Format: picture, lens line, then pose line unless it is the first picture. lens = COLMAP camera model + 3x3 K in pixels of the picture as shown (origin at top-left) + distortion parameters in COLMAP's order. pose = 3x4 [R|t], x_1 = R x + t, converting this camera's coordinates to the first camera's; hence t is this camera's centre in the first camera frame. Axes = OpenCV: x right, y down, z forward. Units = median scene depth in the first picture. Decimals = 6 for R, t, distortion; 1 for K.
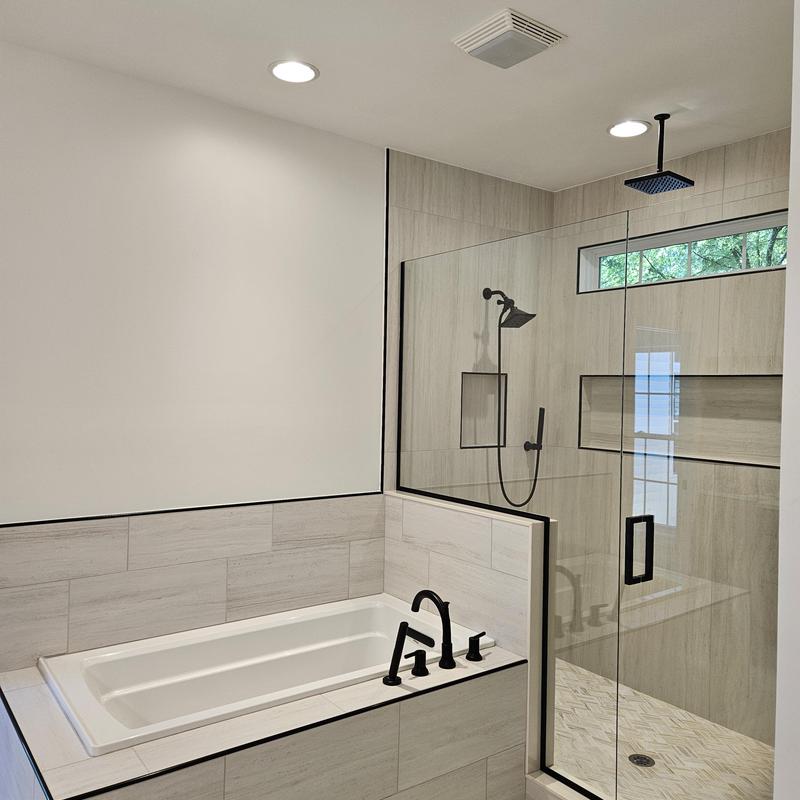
lens RADIAL K [[710.6, 0, 397.5], [0, 710.6, 398.1], [0, 0, 1]] dist [0.054898, -0.027914]
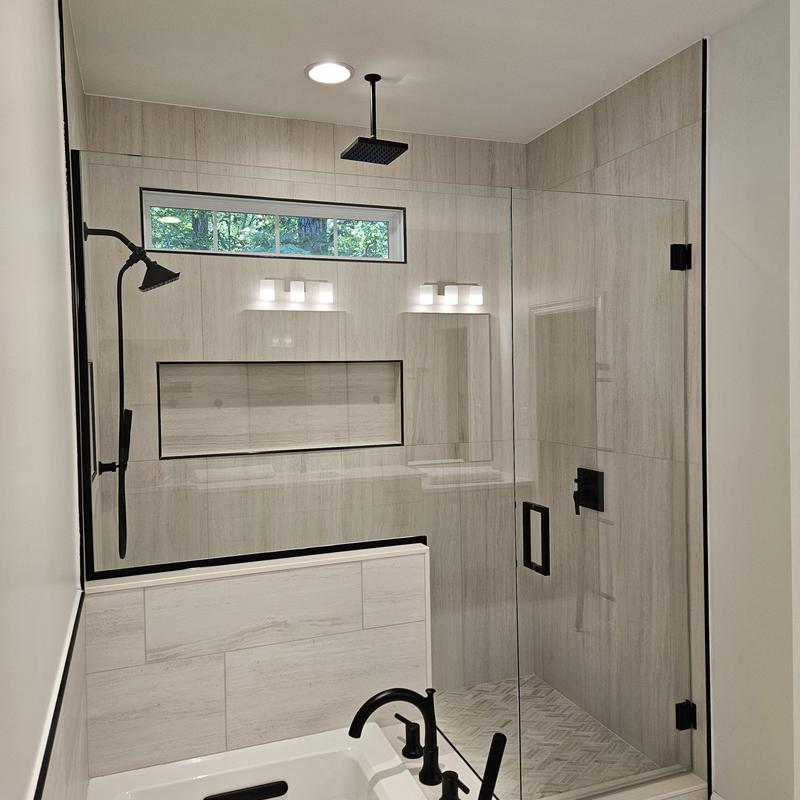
lens RADIAL K [[710.6, 0, 398.8], [0, 710.6, 400.5], [0, 0, 1]] dist [0.054898, -0.027914]
pose [[0.277222, -0.065311, 0.958584, -0.480085], [0.037456, 0.997663, 0.057142, -0.030727], [-0.960076, 0.020064, 0.279020, 0.666271]]
